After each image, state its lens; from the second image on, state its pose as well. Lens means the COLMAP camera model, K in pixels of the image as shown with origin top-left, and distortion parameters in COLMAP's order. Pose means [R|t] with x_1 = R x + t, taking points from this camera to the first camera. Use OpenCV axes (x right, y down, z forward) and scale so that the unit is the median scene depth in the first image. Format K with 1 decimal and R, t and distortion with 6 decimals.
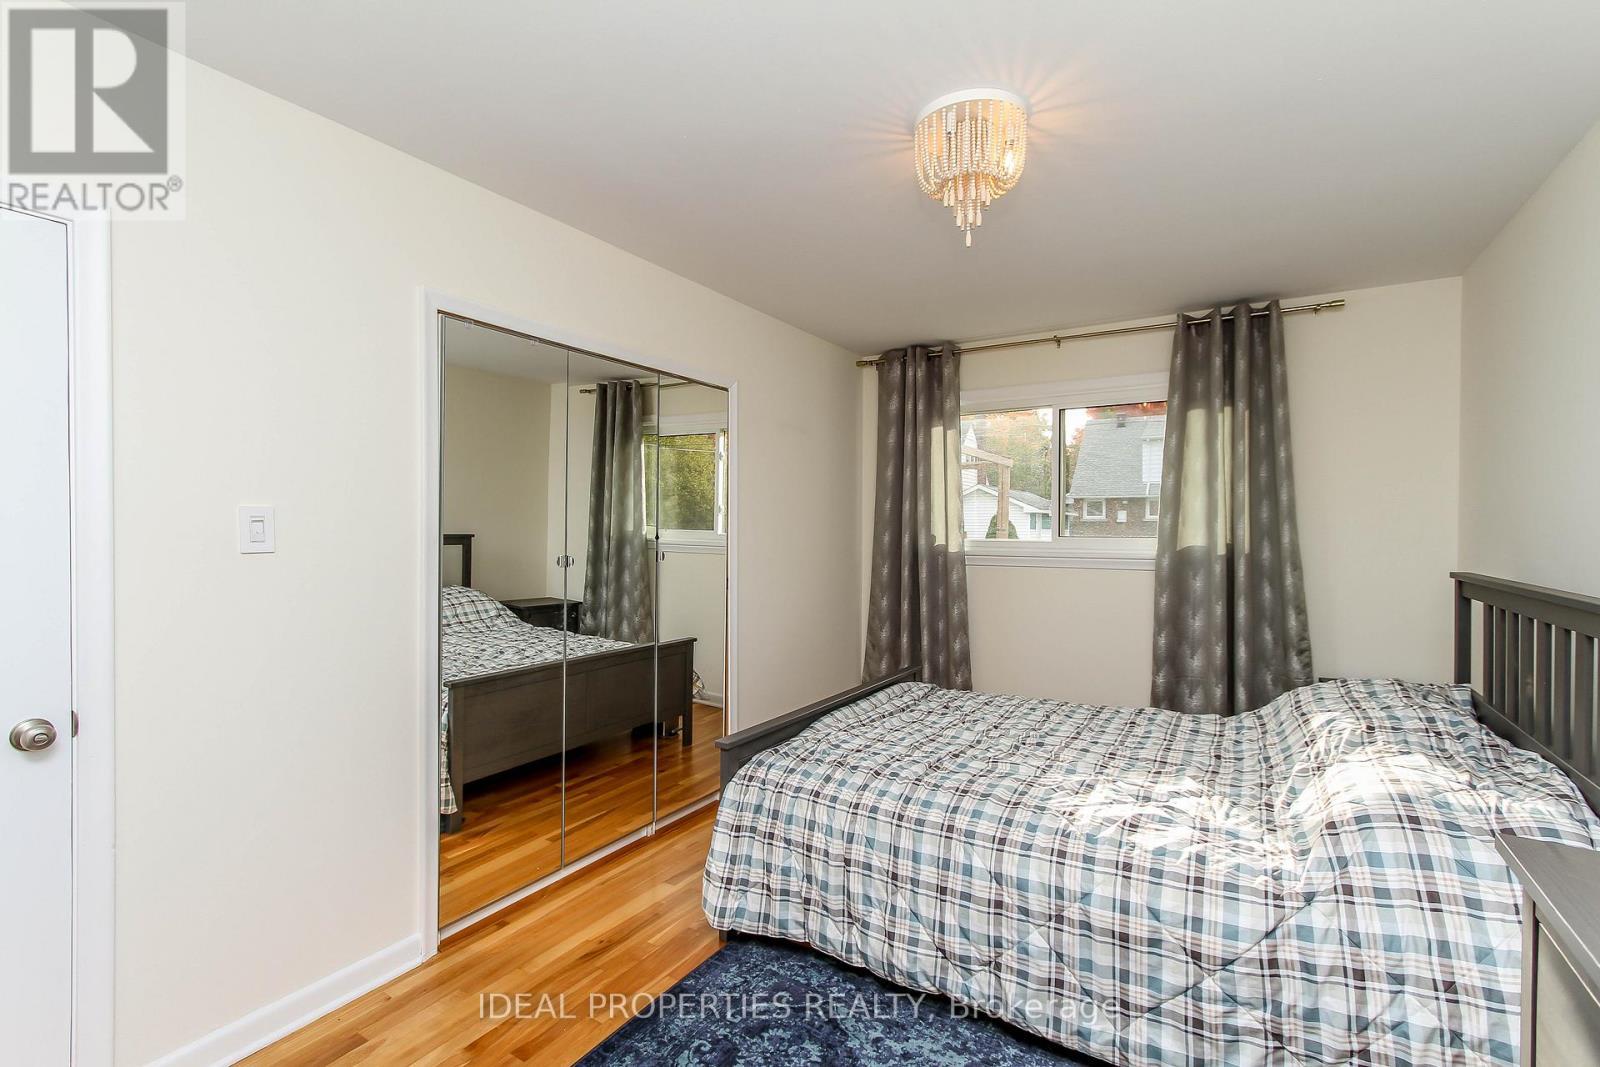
lens RADIAL K [[731.5, 0, 796.0], [0, 731.5, 526.4], [0, 0, 1]] dist [-0.001180, 0.000975]
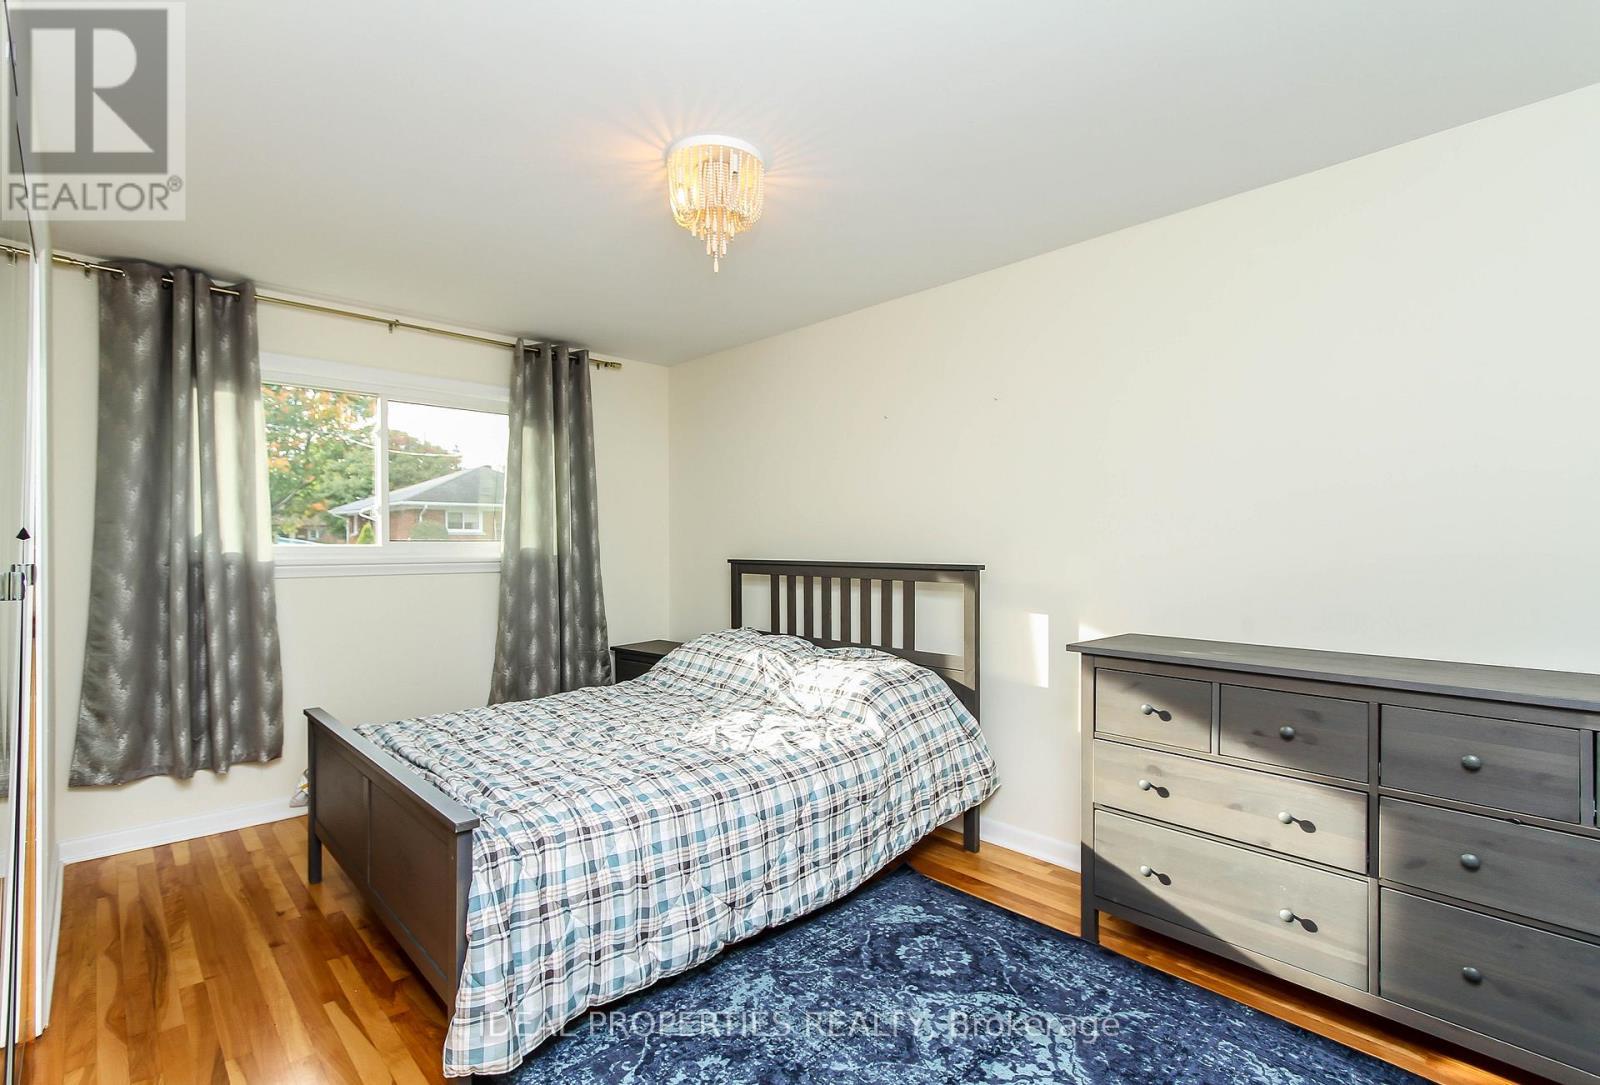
lens RADIAL K [[731.3, 0, 792.1], [0, 731.3, 543.5], [0, 0, 1]] dist [0.003450, 0.000201]
pose [[0.265242, -0.009160, 0.964138, -0.790715], [0.003739, 0.999957, 0.008472, 0.022384], [-0.964175, 0.001358, 0.265265, 0.578687]]
